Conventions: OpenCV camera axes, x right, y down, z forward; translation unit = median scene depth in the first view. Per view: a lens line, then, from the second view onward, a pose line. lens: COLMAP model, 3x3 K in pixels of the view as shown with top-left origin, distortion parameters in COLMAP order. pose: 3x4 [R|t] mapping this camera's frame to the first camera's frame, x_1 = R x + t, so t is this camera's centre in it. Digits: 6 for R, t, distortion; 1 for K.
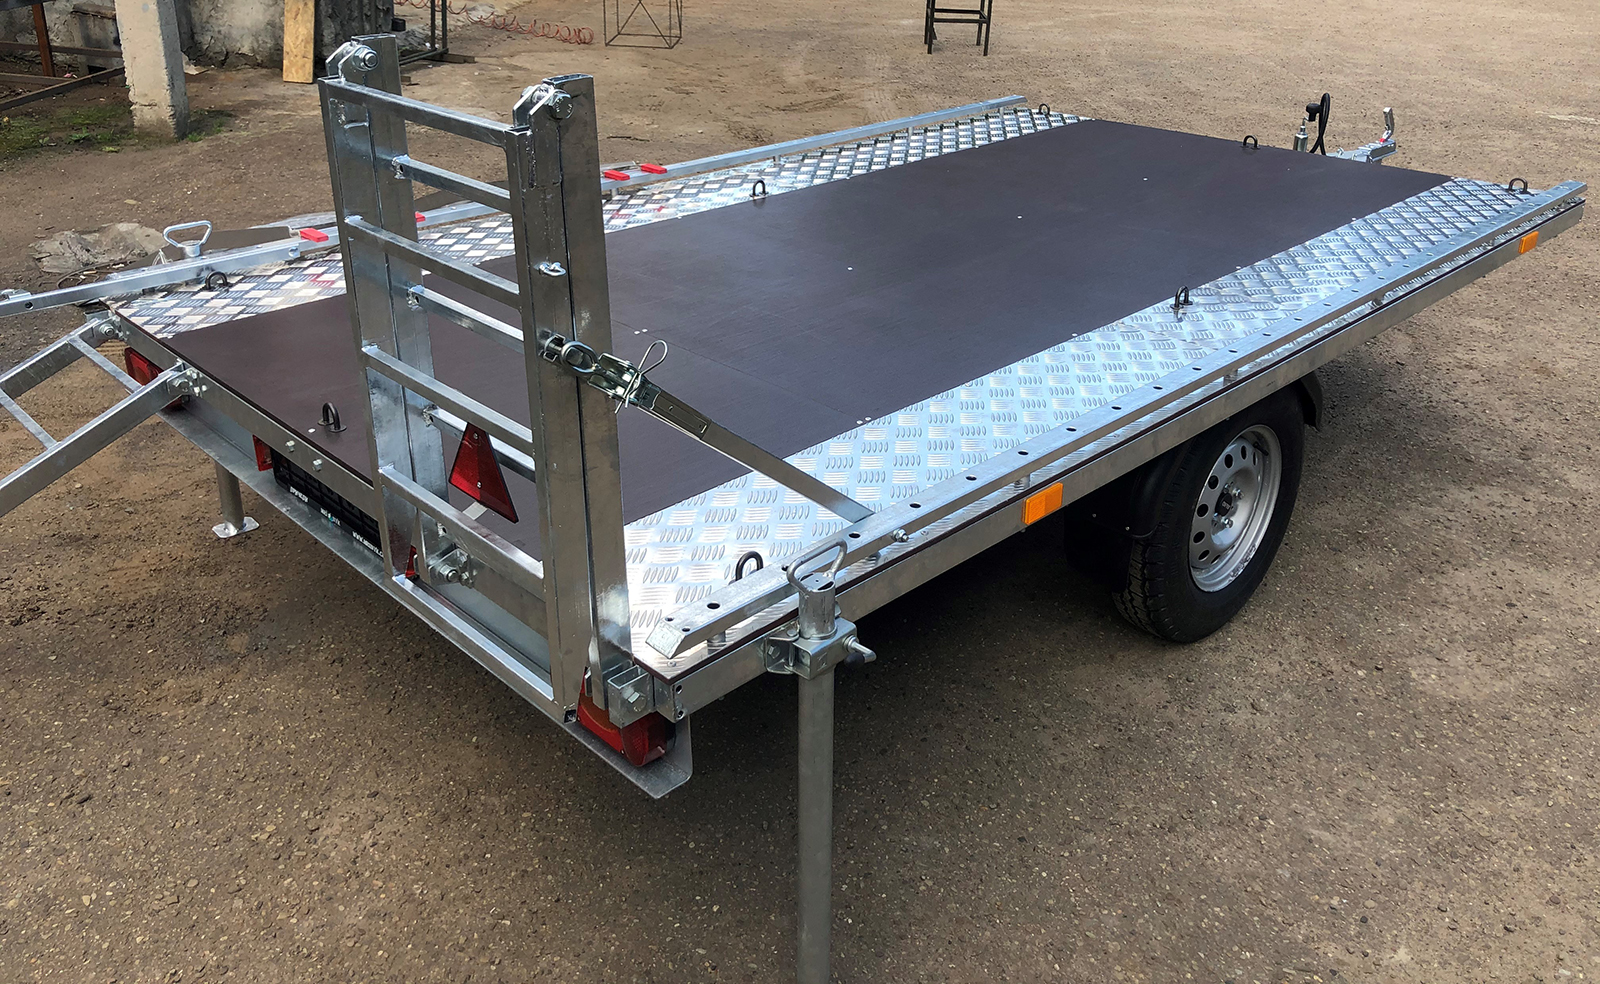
lens RADIAL K [[1291.3, 0, 797.1], [0, 1291.3, 431.7], [0, 0, 1]] dist [-0.000478, 0.003140]
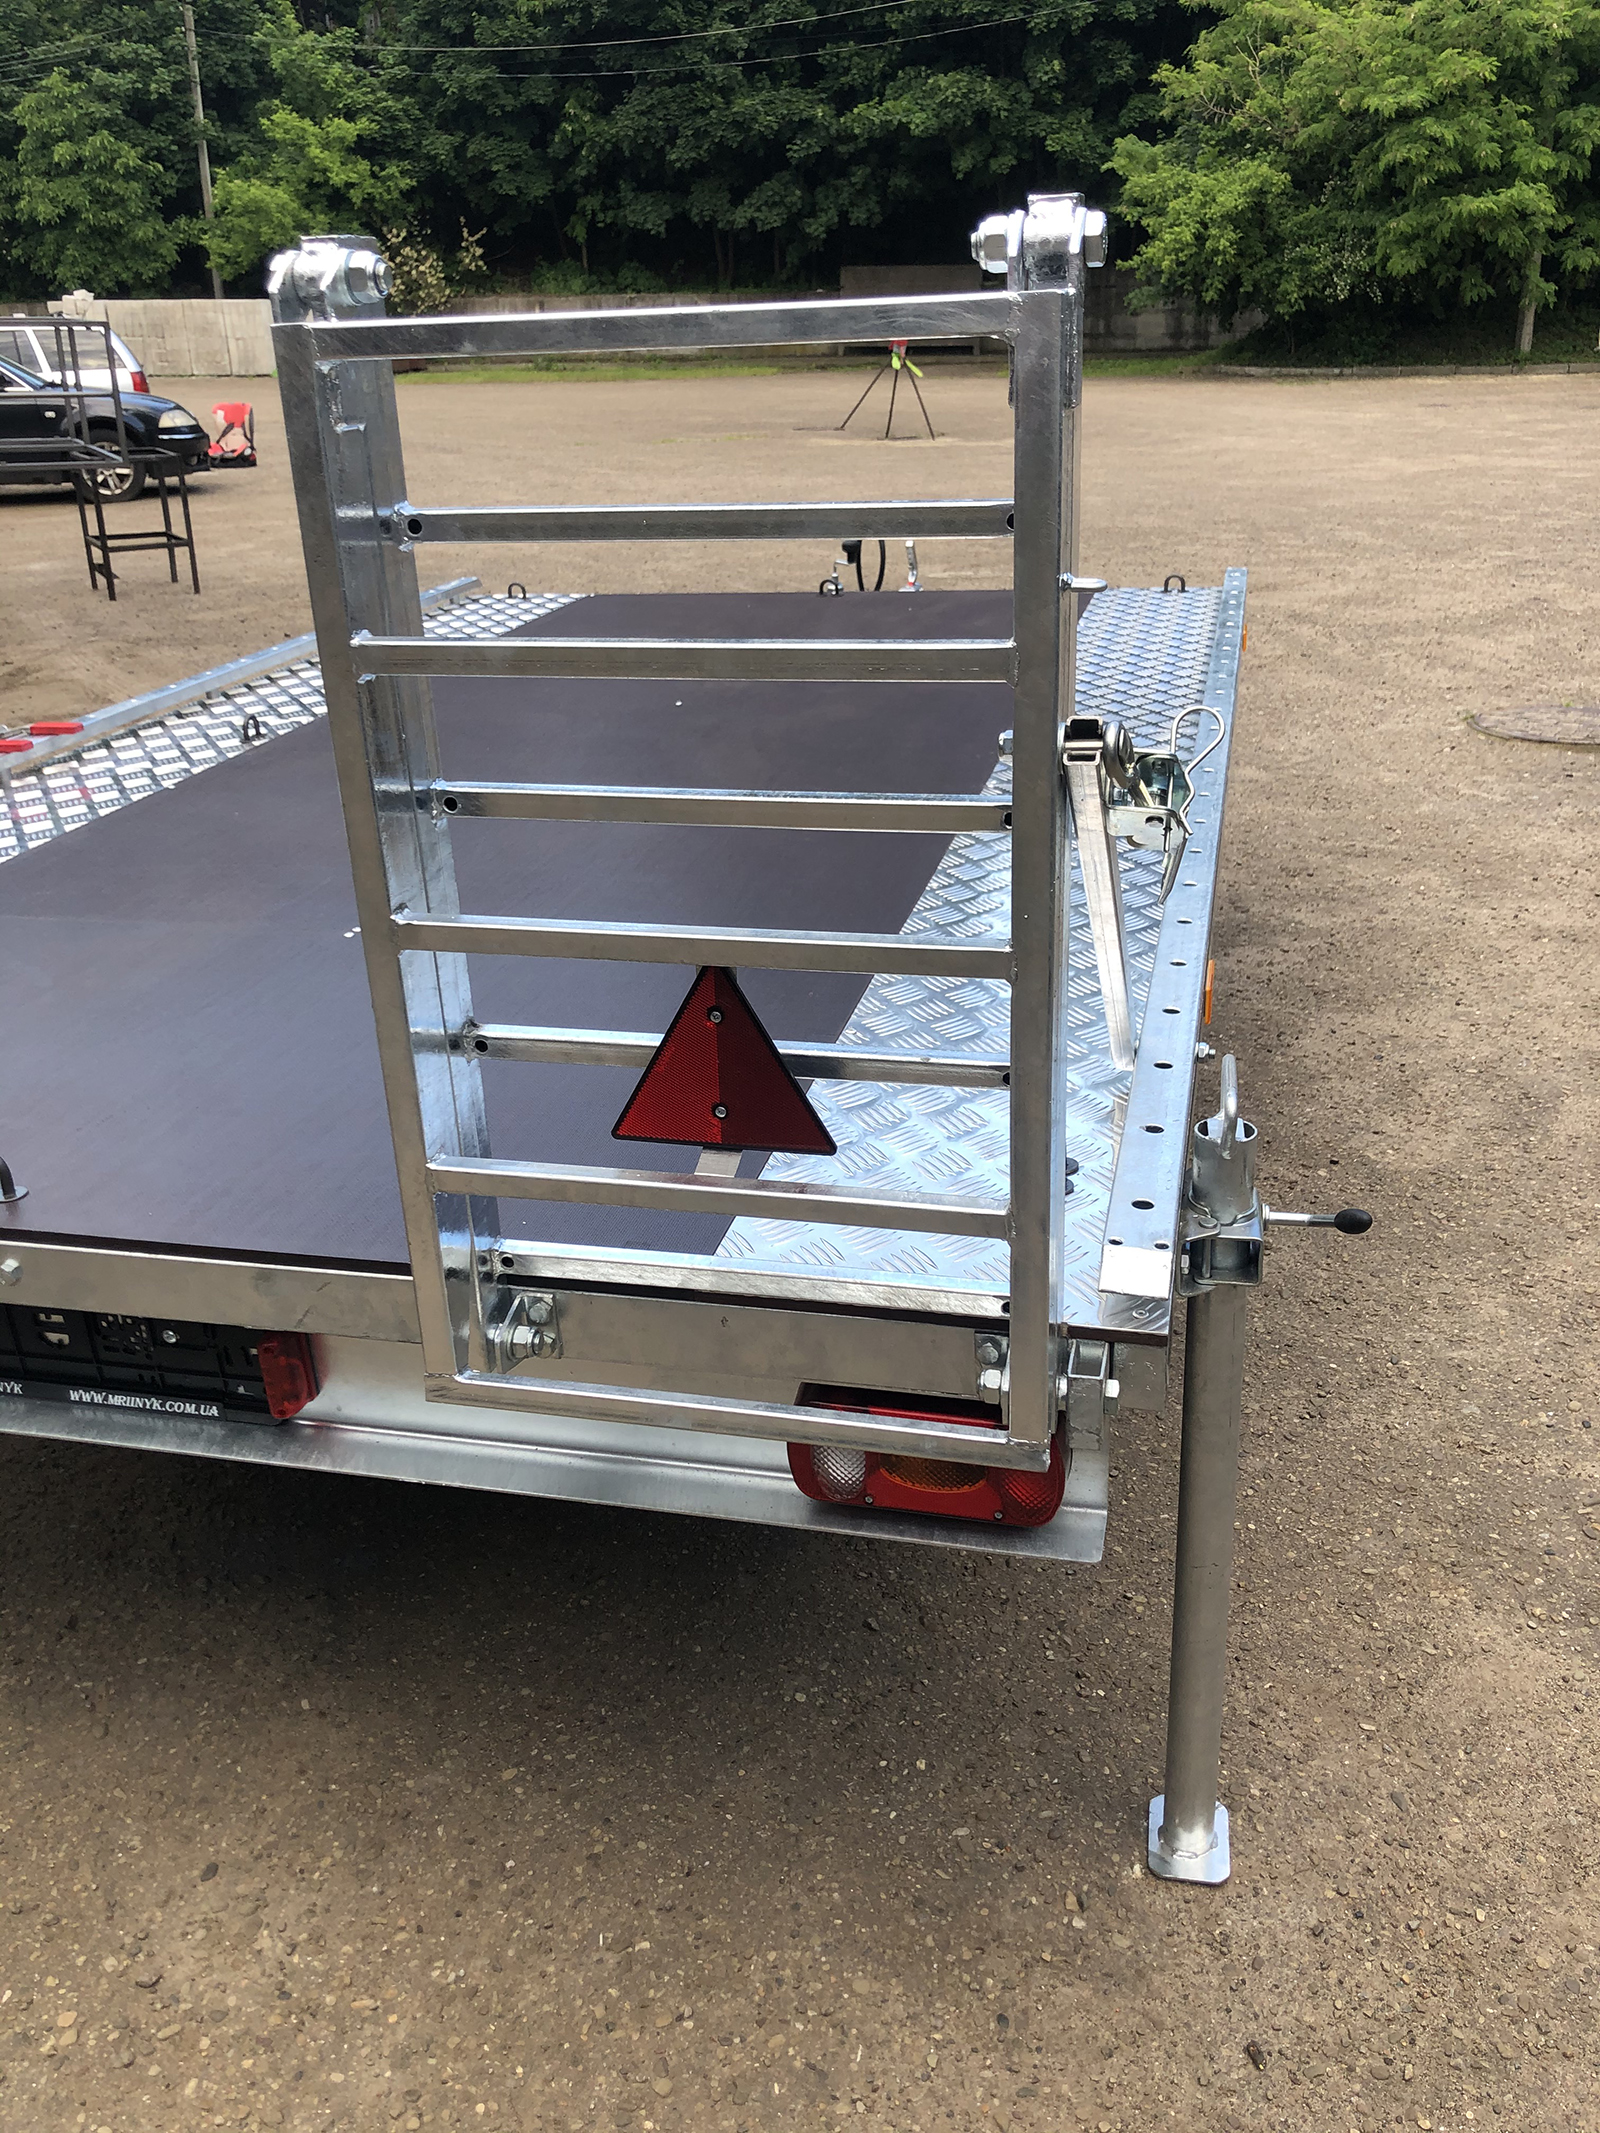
lens RADIAL K [[1757.2, 0, 800.0], [0, 1757.2, 1066.5], [0, 0, 1]] dist [-0.005442, -0.005198]
pose [[0.847930, -0.246021, 0.469562, -0.336607], [0.259571, 0.965020, 0.036880, 0.002748], [-0.462210, 0.090613, 0.882129, 0.209174]]
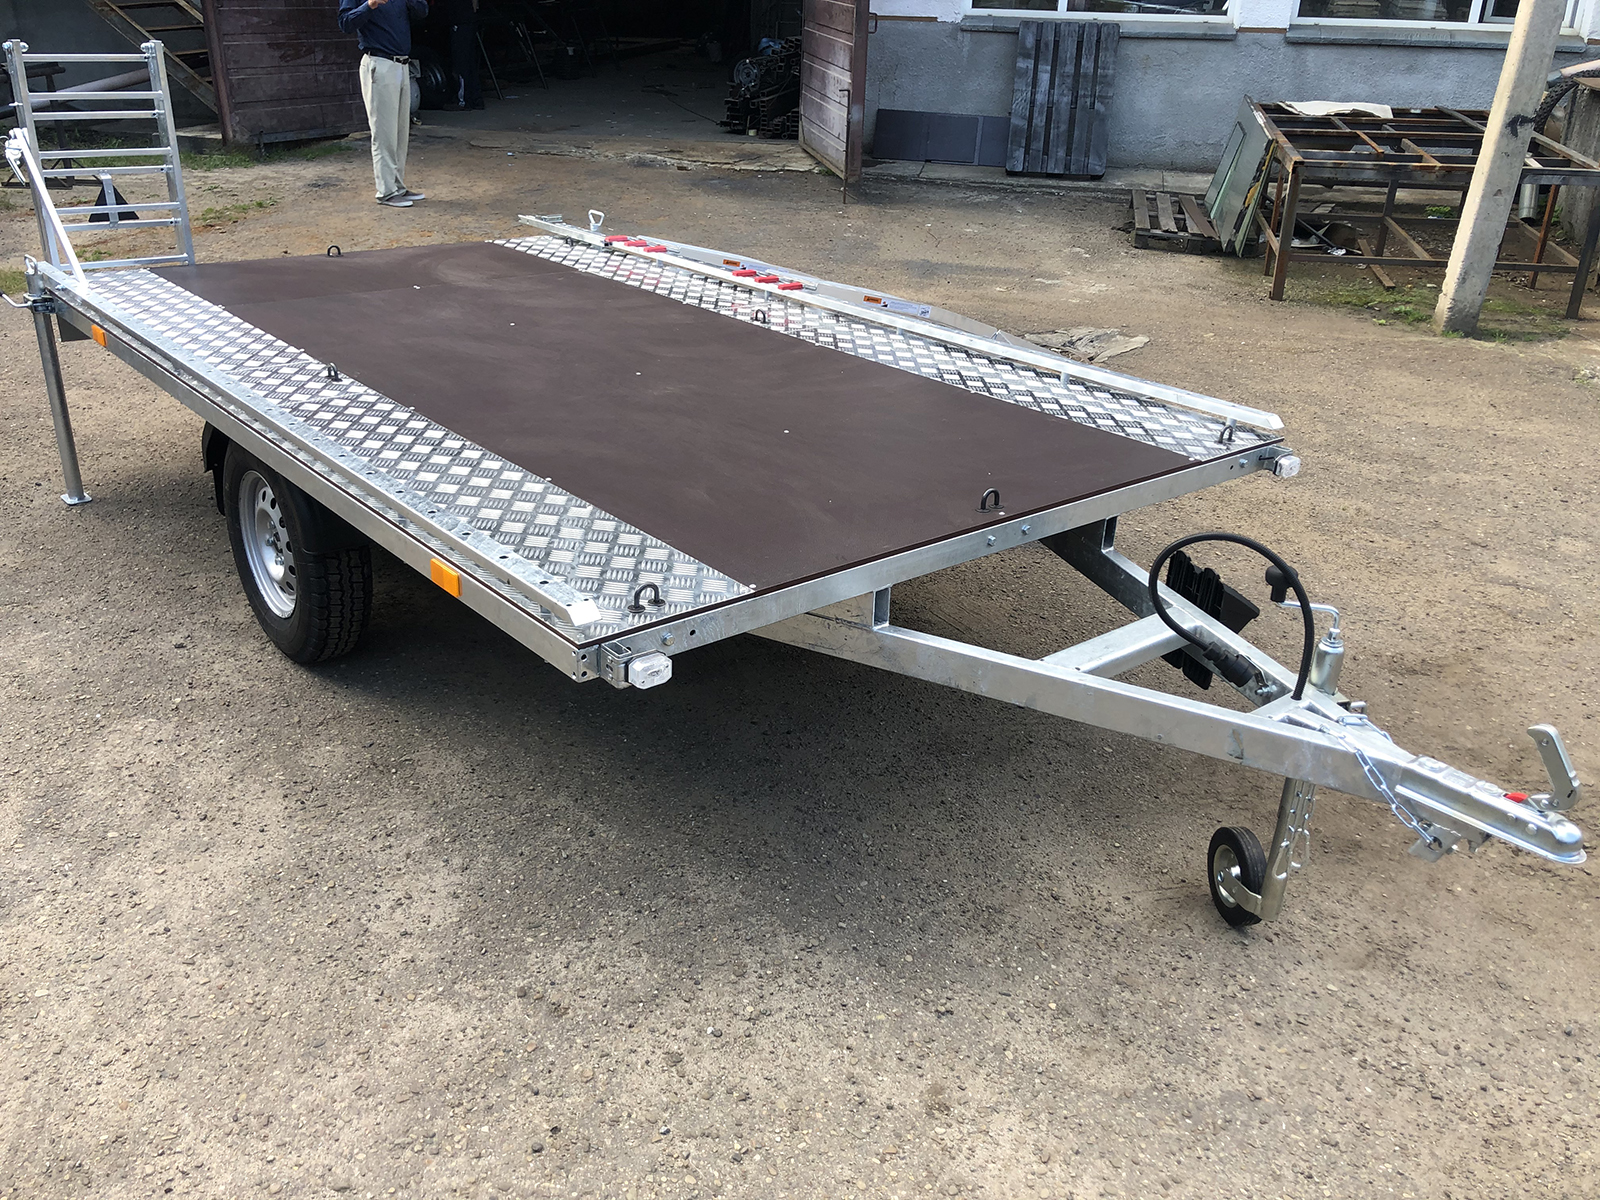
lens RADIAL K [[1370.9, 0, 765.9], [0, 1370.9, 599.7], [0, 0, 1]] dist [-0.004436, 0.001879]
pose [[-0.093719, 0.390696, -0.915736, 1.545480], [-0.444677, 0.806516, 0.389607, -0.619459], [0.890774, 0.443721, 0.098148, 1.381322]]
